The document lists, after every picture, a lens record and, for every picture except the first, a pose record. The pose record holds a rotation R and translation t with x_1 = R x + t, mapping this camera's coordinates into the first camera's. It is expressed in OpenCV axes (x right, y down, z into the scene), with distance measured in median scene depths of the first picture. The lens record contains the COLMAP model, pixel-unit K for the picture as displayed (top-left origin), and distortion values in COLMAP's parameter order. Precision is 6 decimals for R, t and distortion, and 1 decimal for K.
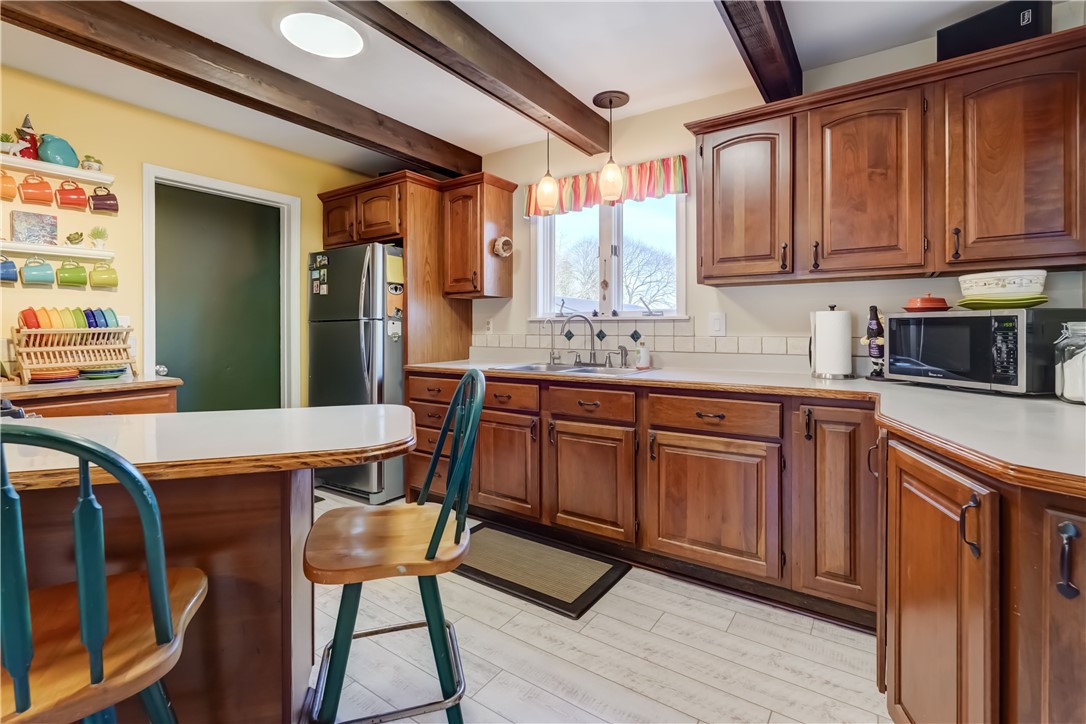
lens RADIAL K [[496.6, 0, 533.7], [0, 496.6, 328.4], [0, 0, 1]] dist [0.001963, 0.002368]
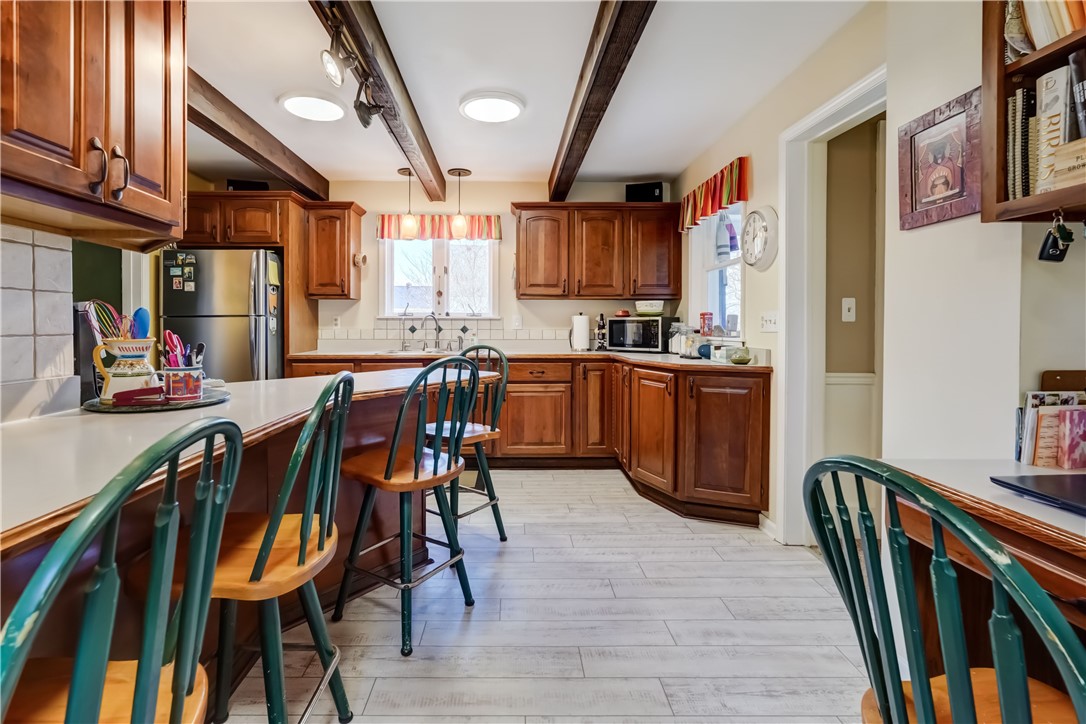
lens RADIAL K [[496.6, 0, 521.9], [0, 496.6, 328.4], [0, 0, 1]] dist [0.001963, 0.002368]
pose [[0.811826, 0.000944, 0.583899, -0.681796], [-0.003256, 0.999990, 0.002911, 0.008930], [-0.583891, -0.004265, 0.811821, -0.400308]]
